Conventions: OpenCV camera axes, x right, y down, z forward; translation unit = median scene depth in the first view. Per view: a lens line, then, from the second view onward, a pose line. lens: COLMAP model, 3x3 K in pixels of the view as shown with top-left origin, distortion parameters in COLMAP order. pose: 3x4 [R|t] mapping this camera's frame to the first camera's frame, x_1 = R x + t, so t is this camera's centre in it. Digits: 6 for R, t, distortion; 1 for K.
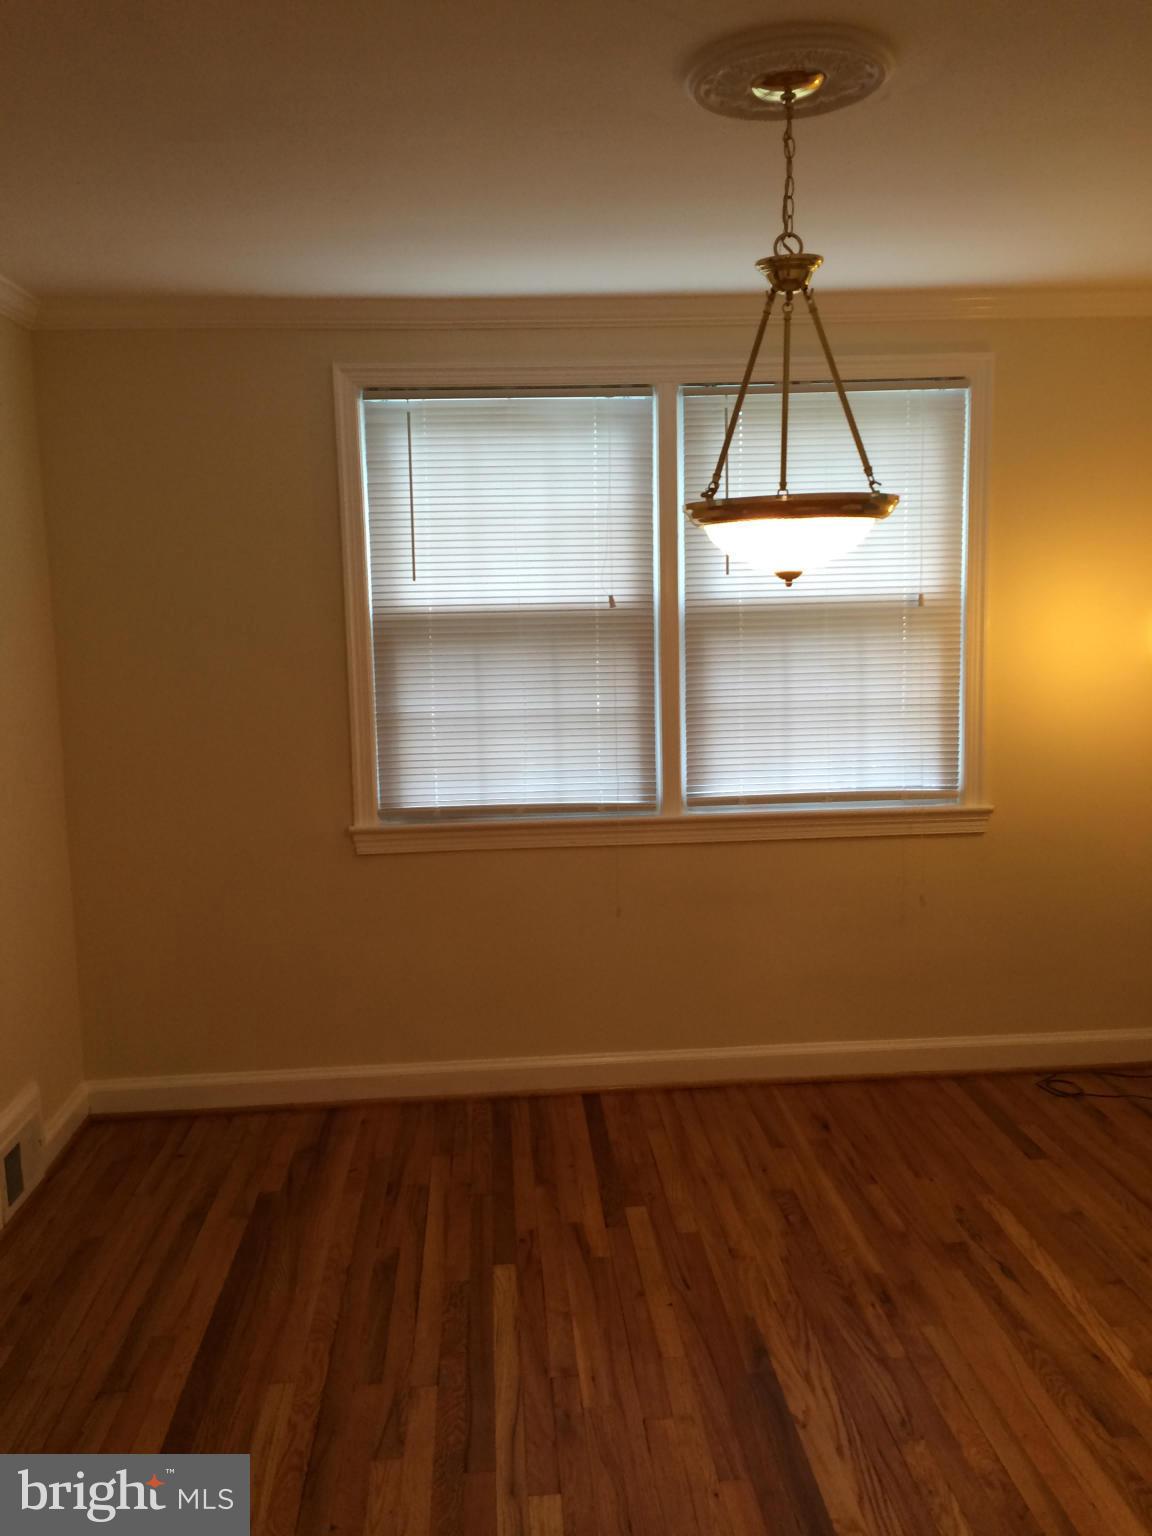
lens RADIAL K [[1315.7, 0, 581.7], [0, 1315.7, 757.4], [0, 0, 1]] dist [0.084325, -0.111682]
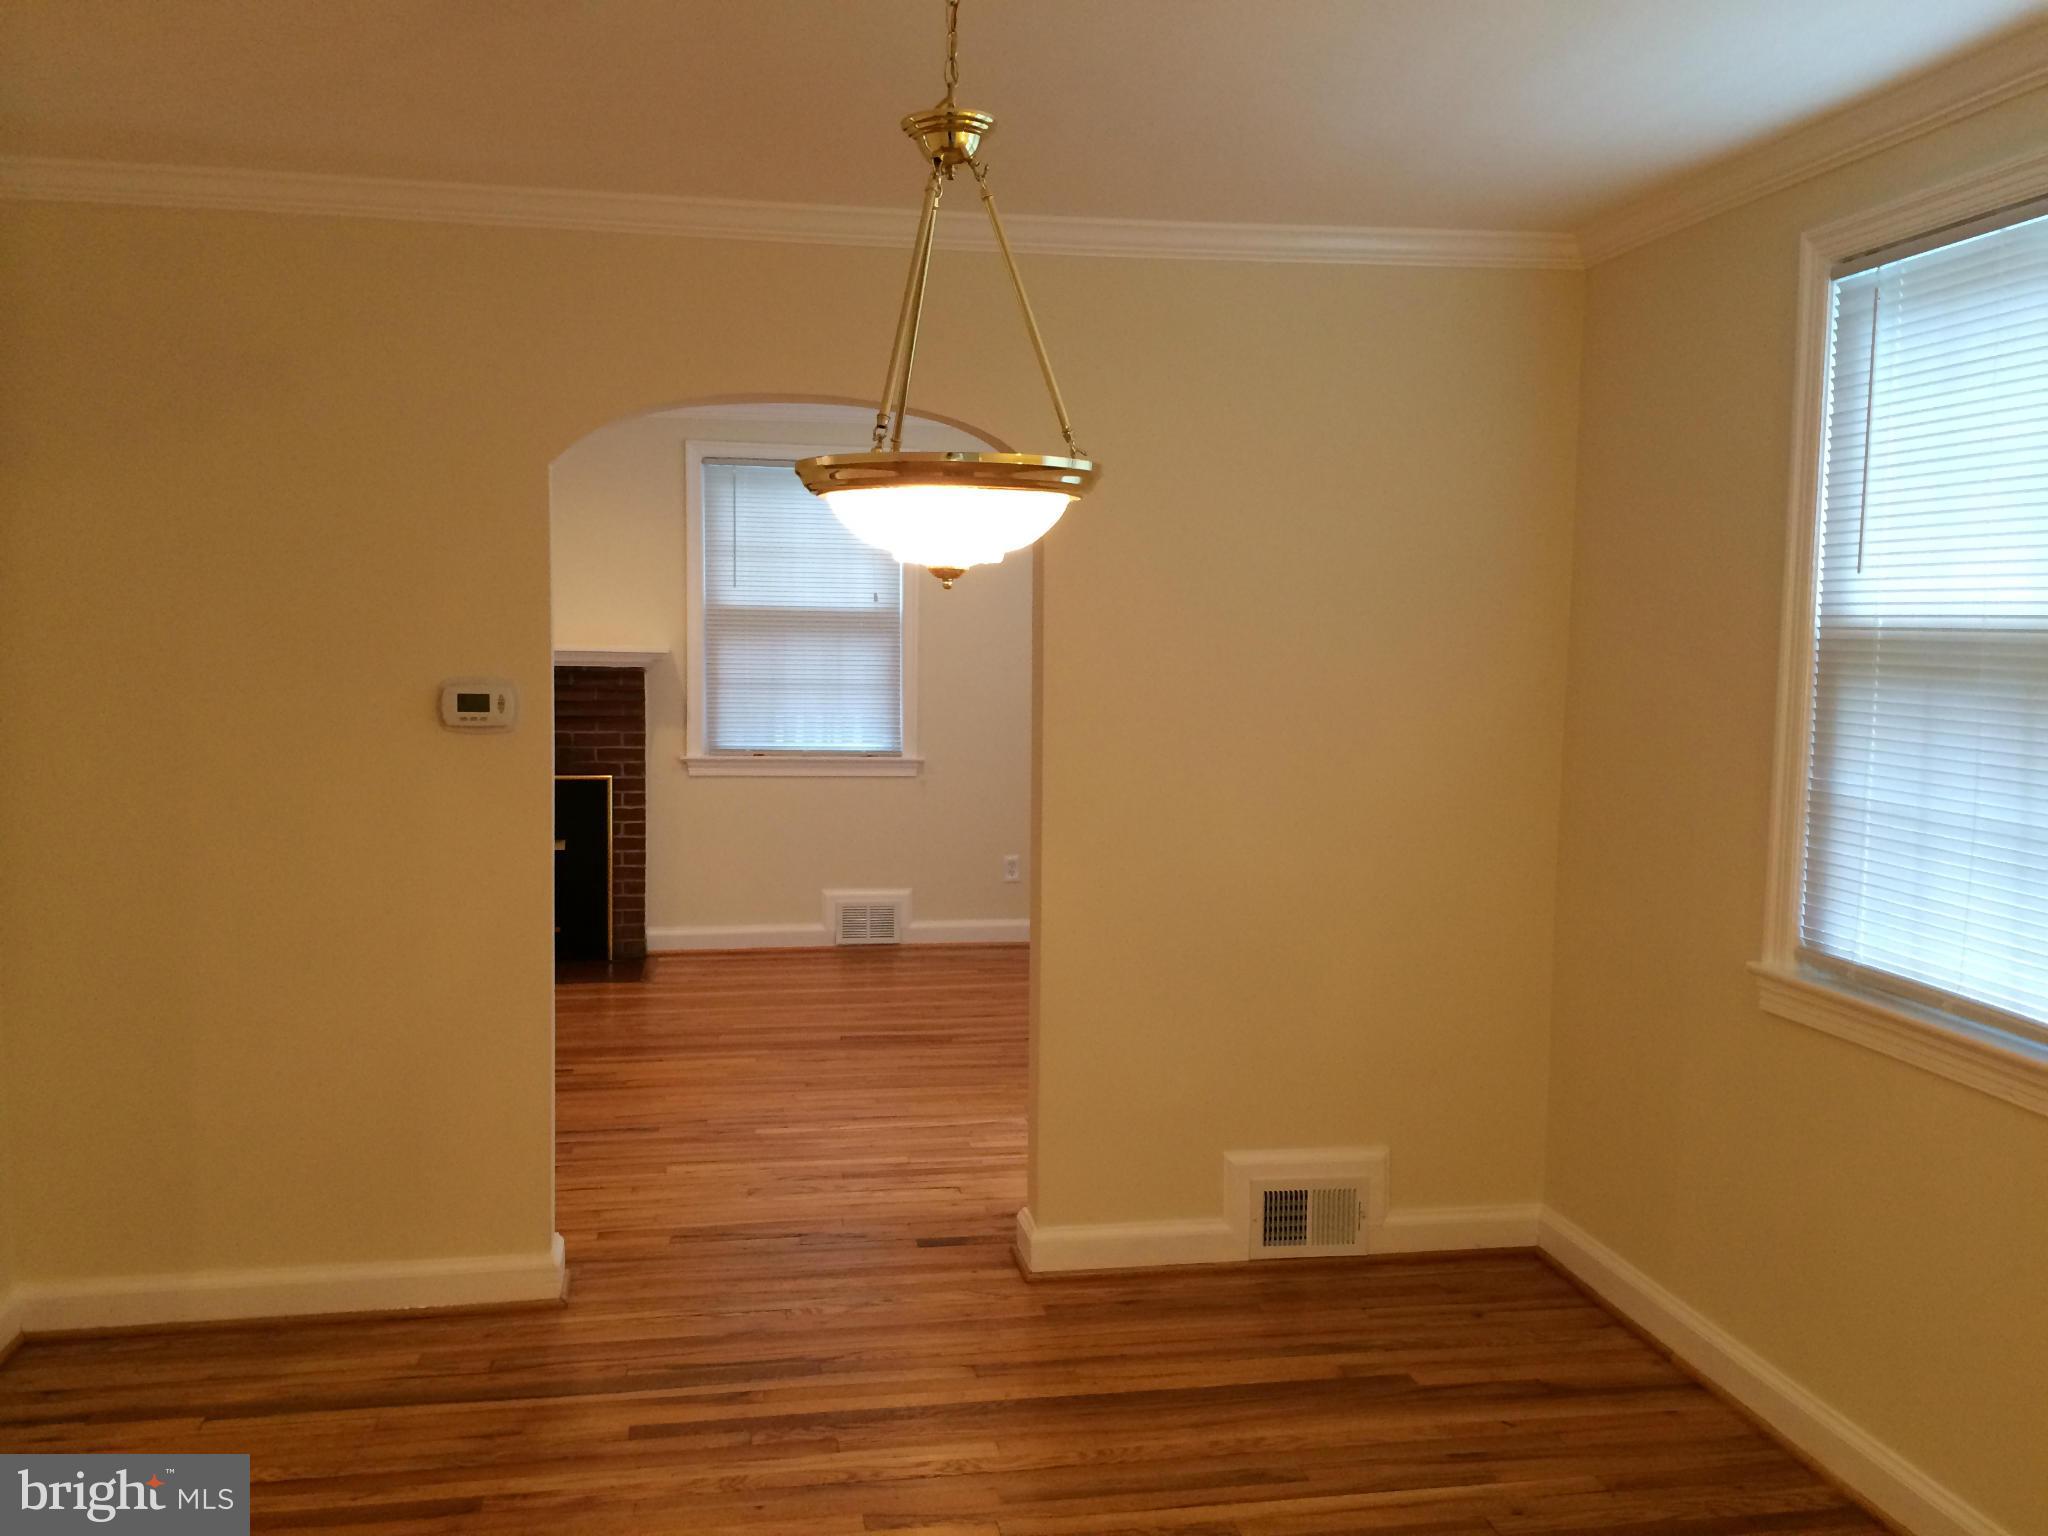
lens RADIAL K [[1754.3, 0, 1031.7], [0, 1754.3, 766.7], [0, 0, 1]] dist [0.084325, -0.111682]
pose [[0.103366, 0.107030, -0.988868, 0.626389], [-0.134151, 0.986610, 0.092763, -0.072898], [0.985555, 0.123069, 0.116340, 0.556155]]
